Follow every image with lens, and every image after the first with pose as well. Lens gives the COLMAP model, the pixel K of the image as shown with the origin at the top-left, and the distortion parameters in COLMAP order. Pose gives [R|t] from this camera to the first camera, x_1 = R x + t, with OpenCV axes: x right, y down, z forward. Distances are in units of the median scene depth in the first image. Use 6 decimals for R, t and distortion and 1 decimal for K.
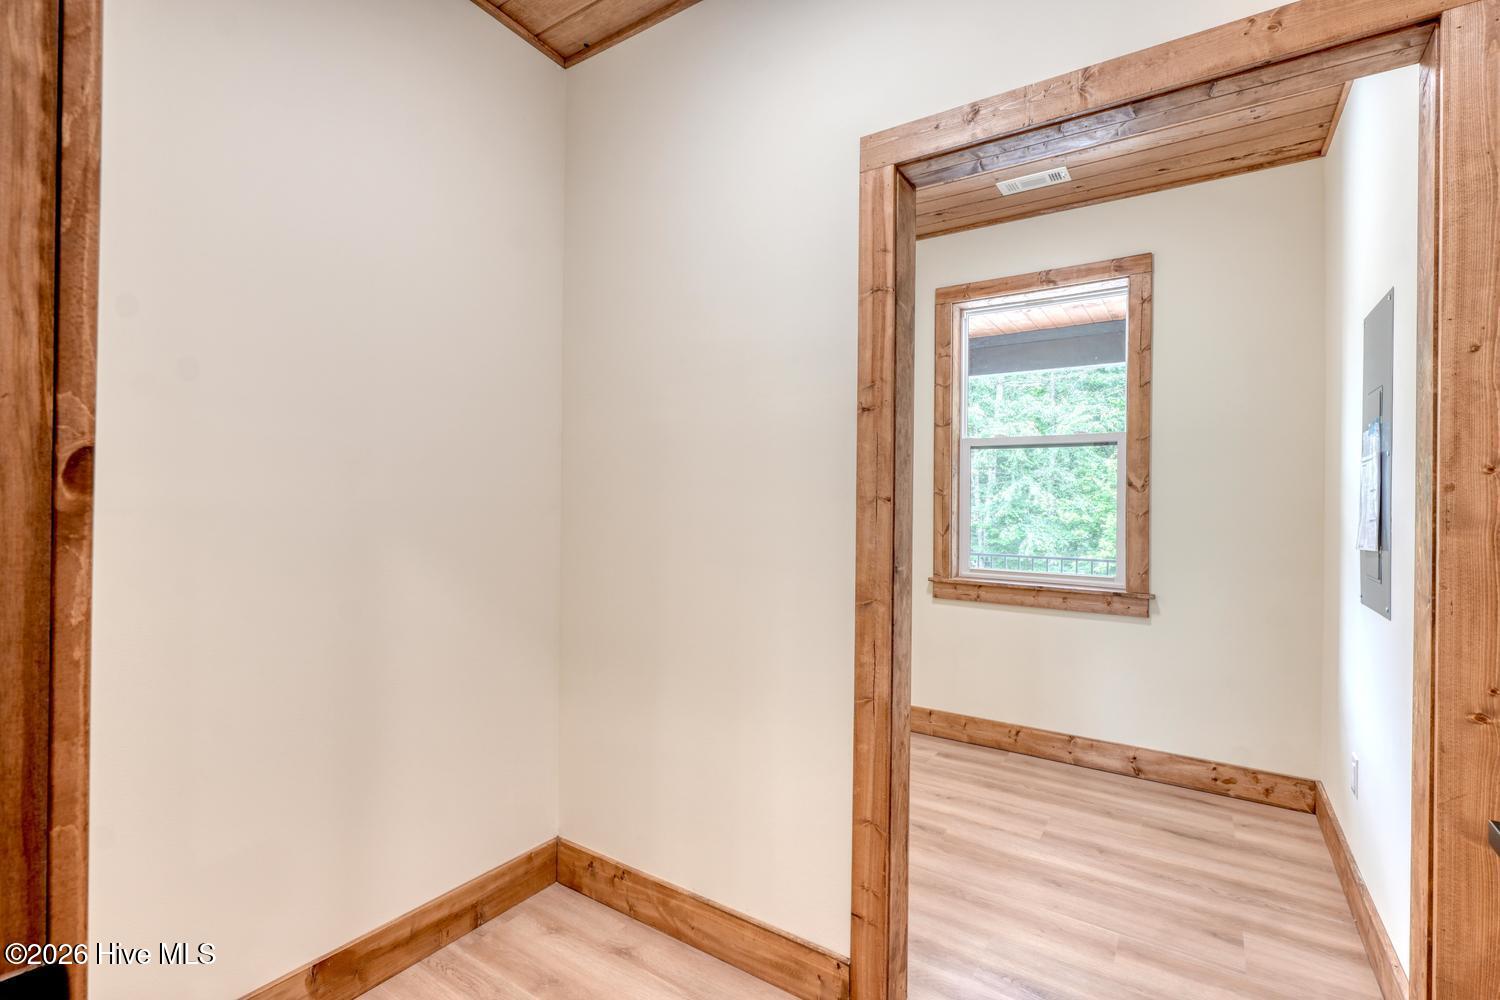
lens RADIAL K [[678.2, 0, 758.5], [0, 678.2, 503.8], [0, 0, 1]] dist [-0.000473, 0.001374]
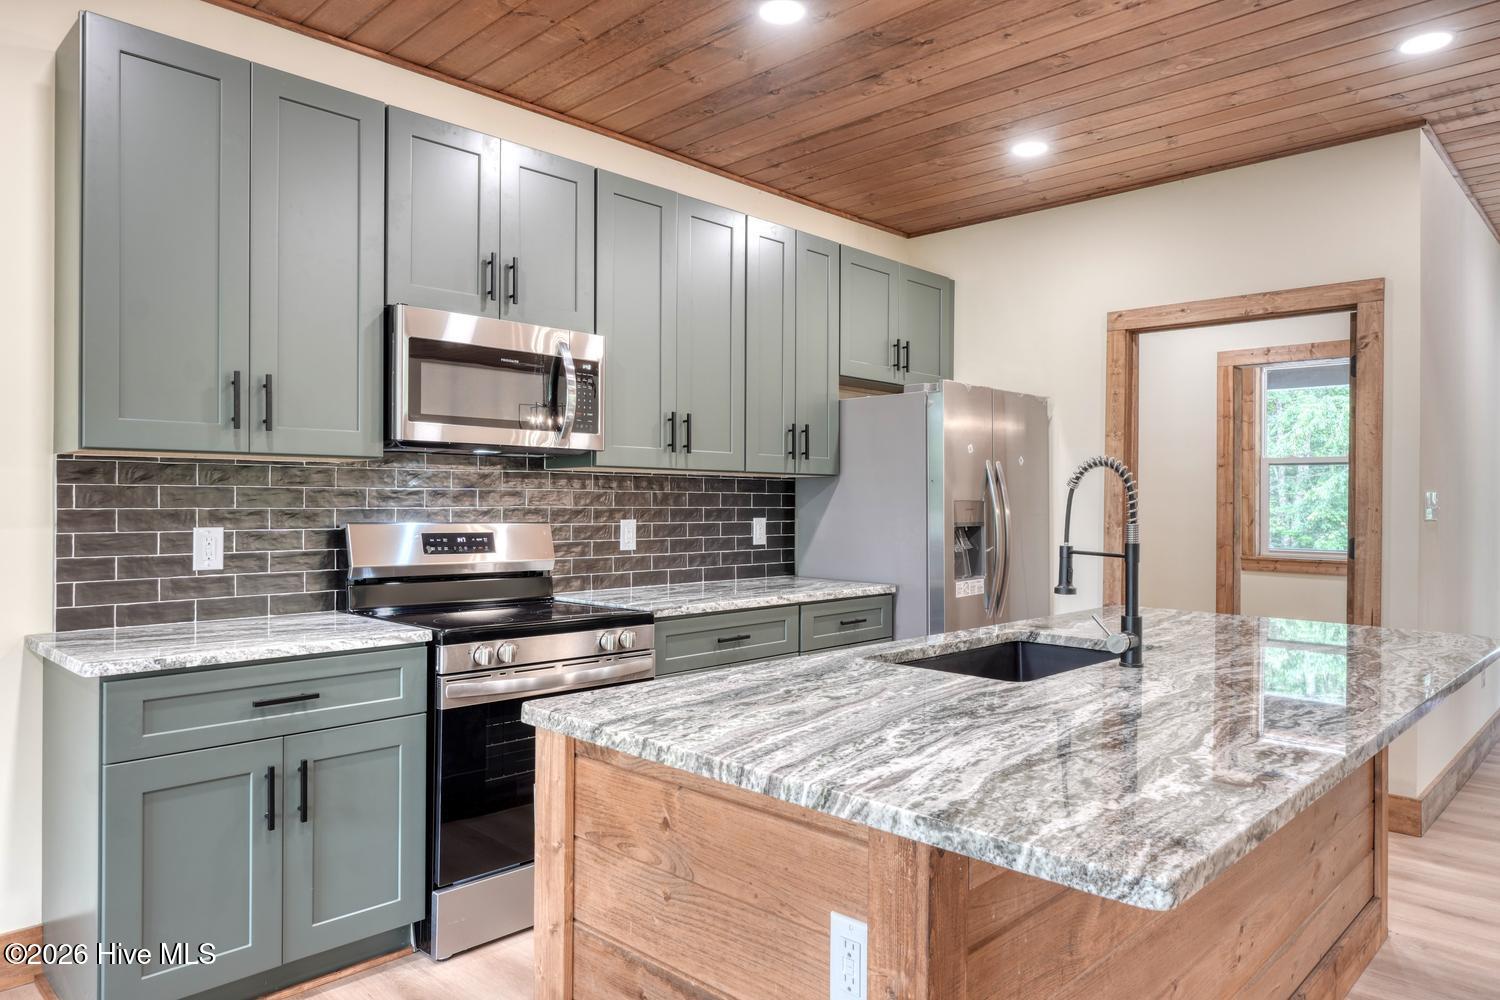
lens RADIAL K [[976.4, 0, 751.1], [0, 976.4, 496.0], [0, 0, 1]] dist [-0.005324, 0.002290]
pose [[0.982299, -0.003502, -0.187288, -0.430969], [0.002012, 0.999965, -0.008143, -0.003478], [0.187310, 0.007622, 0.982271, -1.406757]]
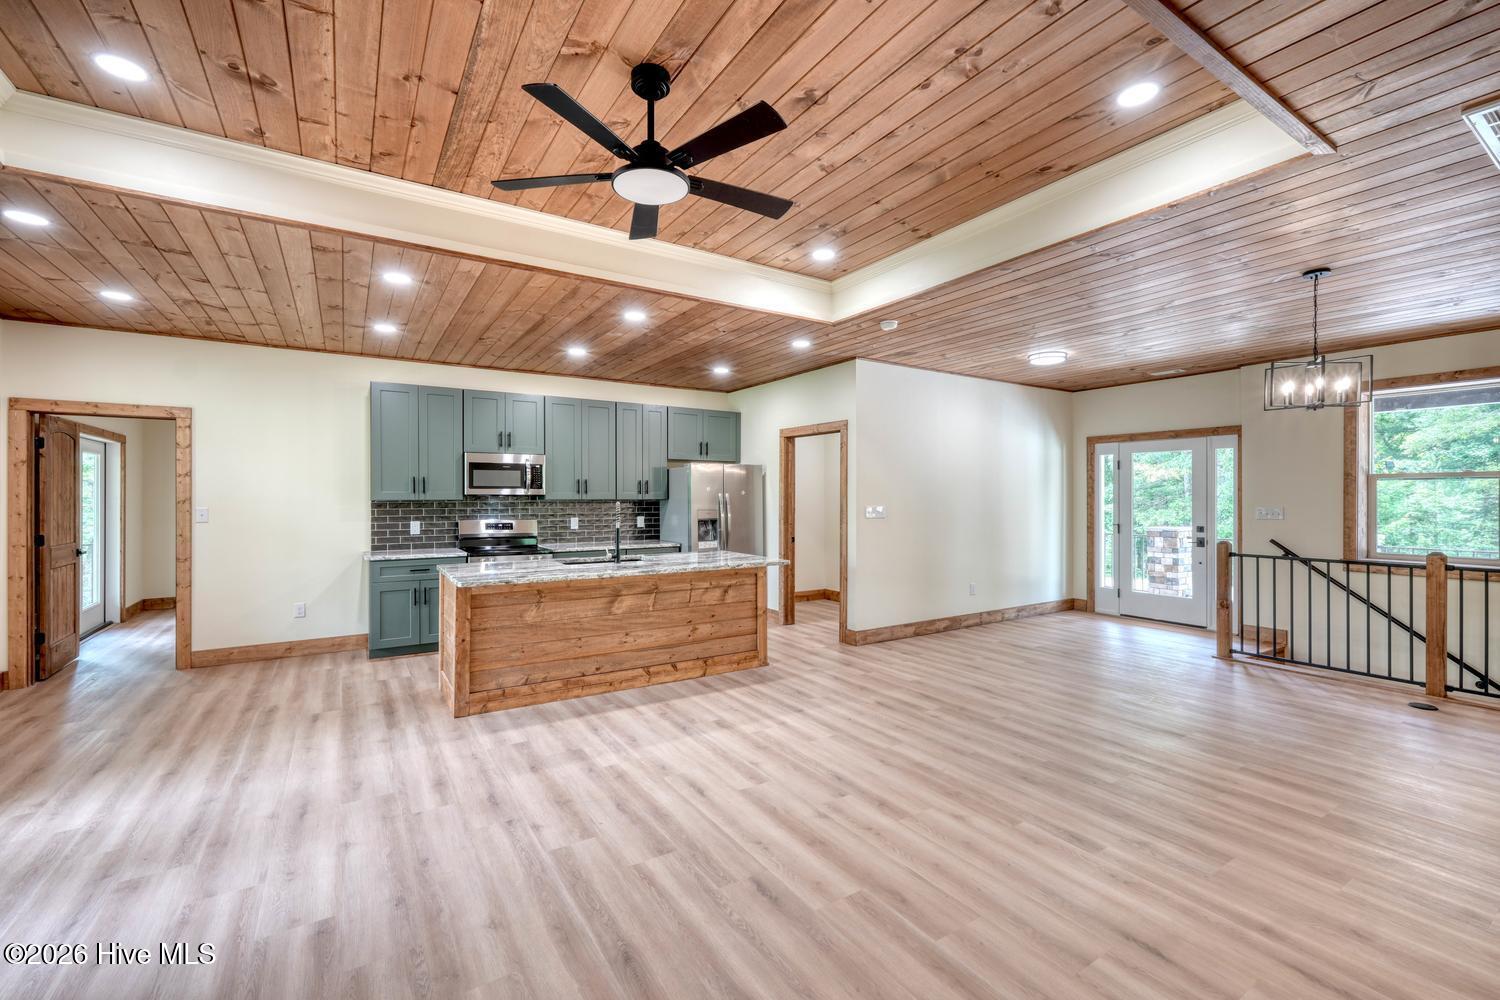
lens RADIAL K [[635.6, 0, 746.7], [0, 635.6, 498.8], [0, 0, 1]] dist [-0.005446, 0.003458]
pose [[0.911710, -0.008236, -0.410753, 0.621668], [0.007888, 0.999966, -0.002544, -0.038858], [0.410759, -0.000921, 0.911743, -1.962832]]
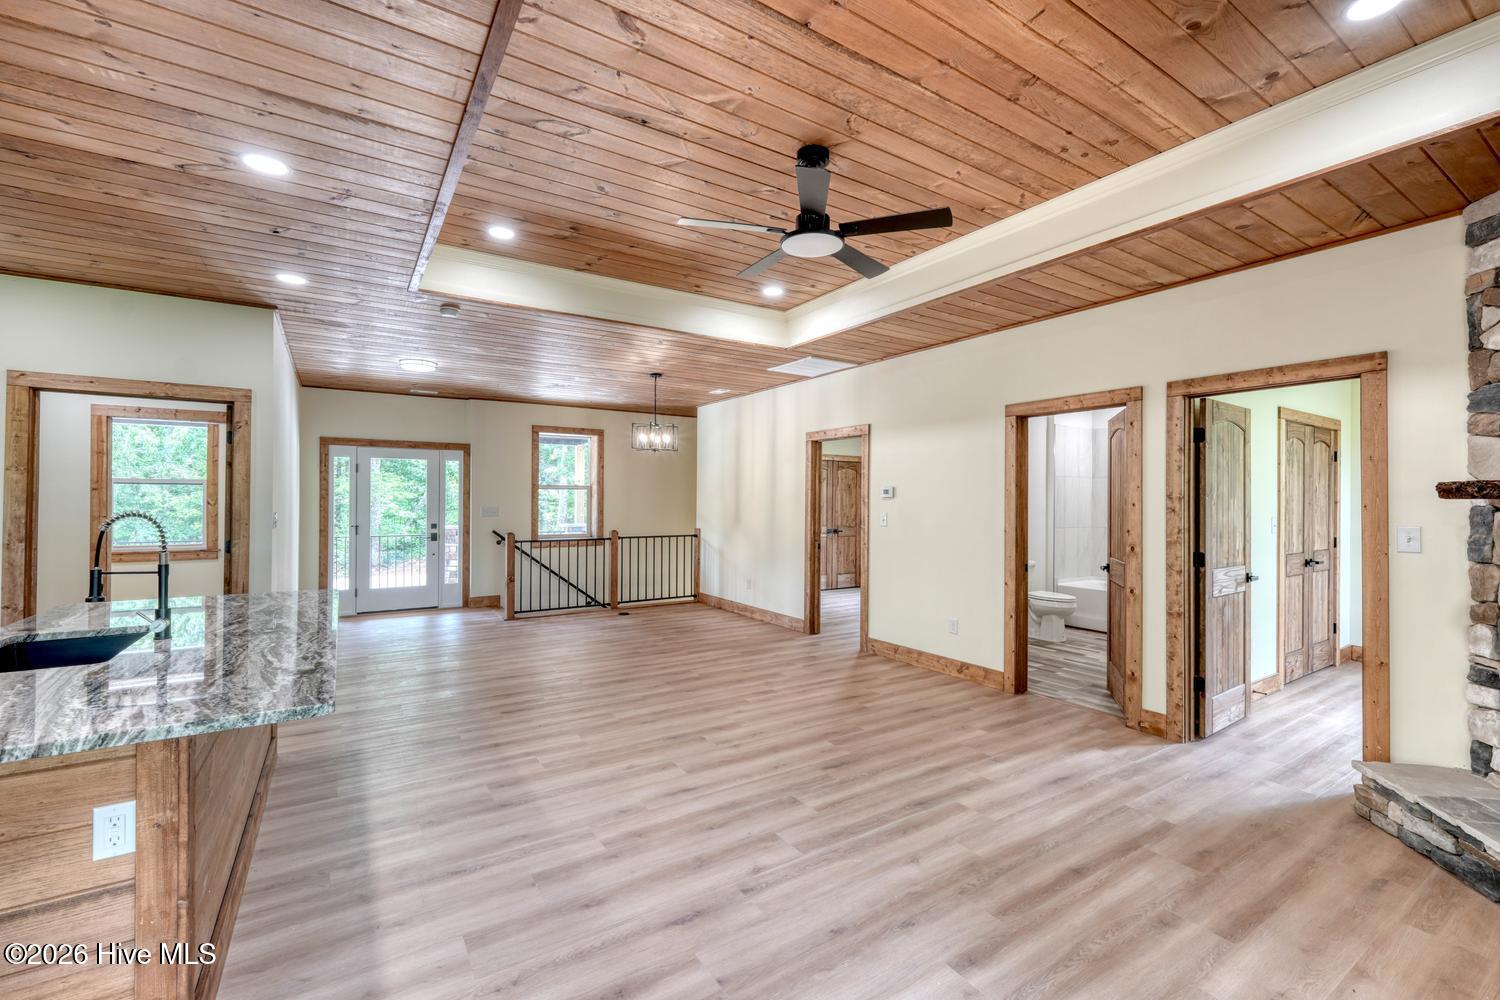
lens RADIAL K [[635.6, 0, 752.3], [0, 635.6, 497.2], [0, 0, 1]] dist [-0.005446, 0.003458]
pose [[0.405459, -0.004304, 0.914103, -0.692389], [0.002060, 0.999991, 0.003795, -0.054446], [-0.914111, 0.000344, 0.405464, -1.606332]]
